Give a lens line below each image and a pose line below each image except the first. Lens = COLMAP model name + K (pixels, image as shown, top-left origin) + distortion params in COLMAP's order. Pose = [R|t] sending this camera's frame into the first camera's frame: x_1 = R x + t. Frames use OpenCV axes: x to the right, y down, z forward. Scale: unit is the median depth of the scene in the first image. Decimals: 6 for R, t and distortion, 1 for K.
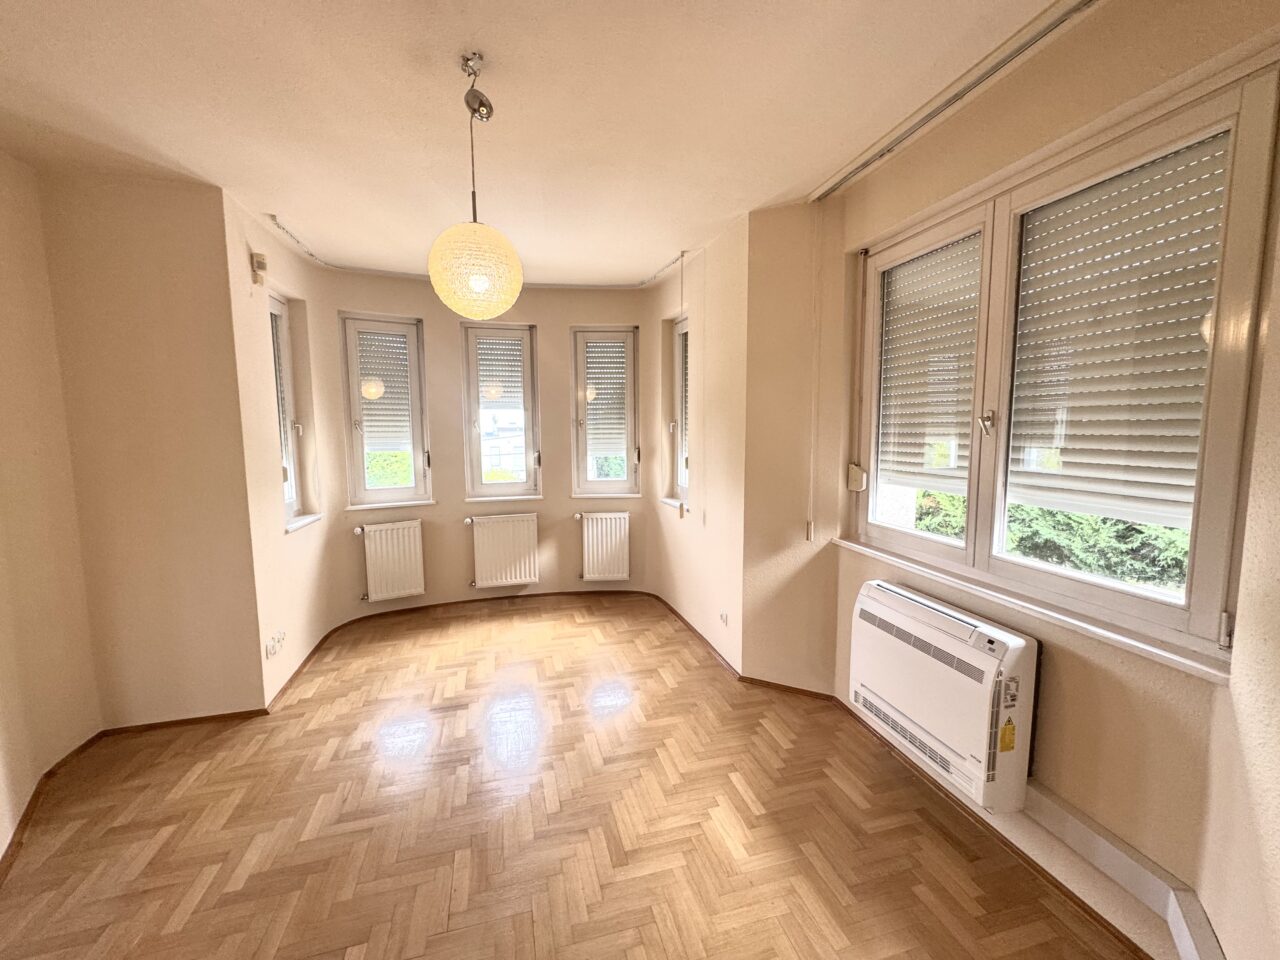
lens RADIAL K [[511.7, 0, 641.0], [0, 511.7, 478.7], [0, 0, 1]] dist [0.001063, -0.000363]
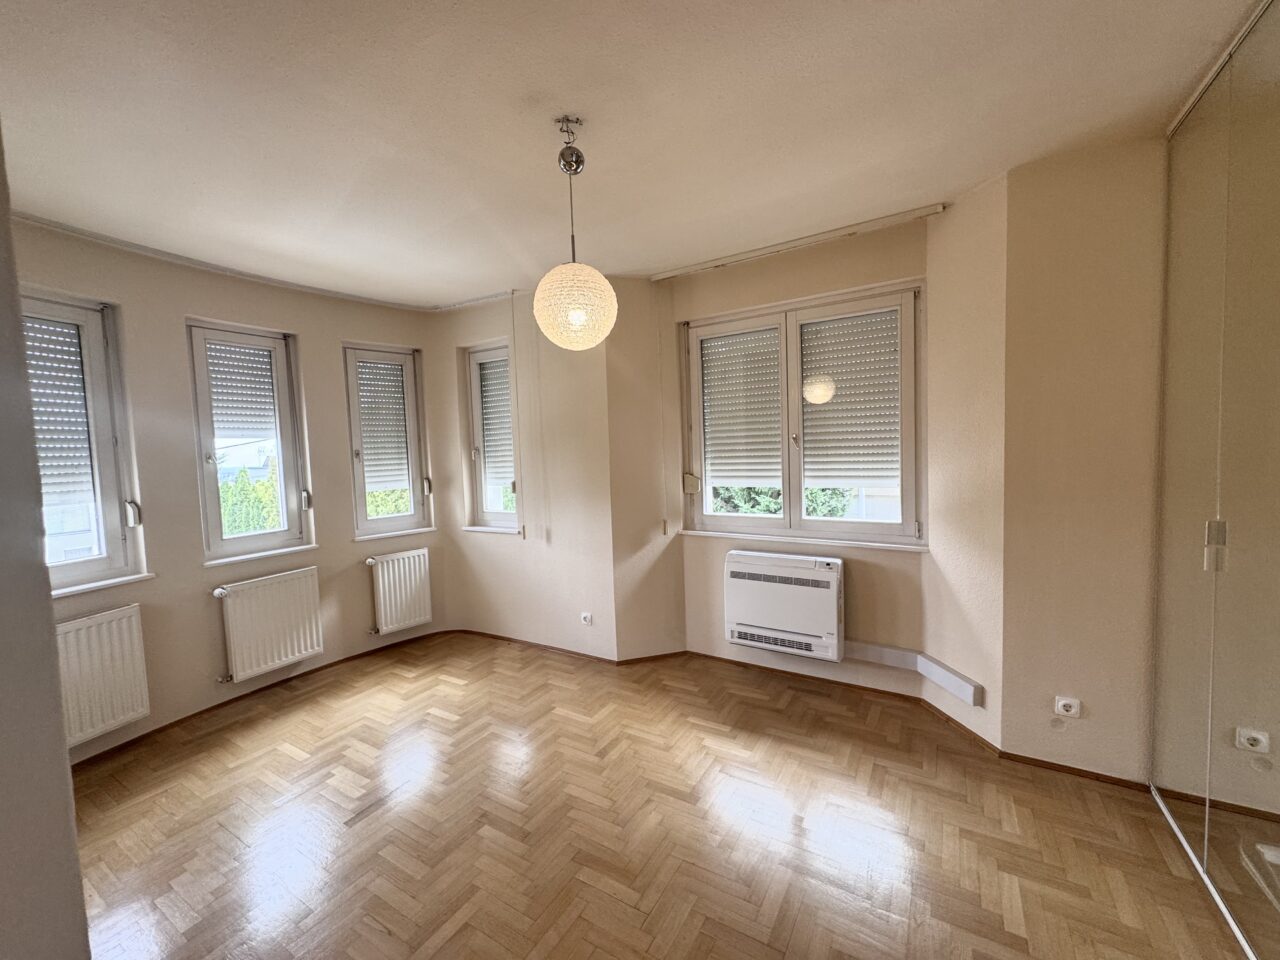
lens RADIAL K [[511.7, 0, 640.2], [0, 511.7, 478.2], [0, 0, 1]] dist [0.001063, -0.000363]
pose [[0.722133, -0.059814, 0.689163, -0.428990], [0.101469, 0.994638, -0.019998, -0.001968], [-0.684271, 0.084370, 0.724330, 0.064018]]
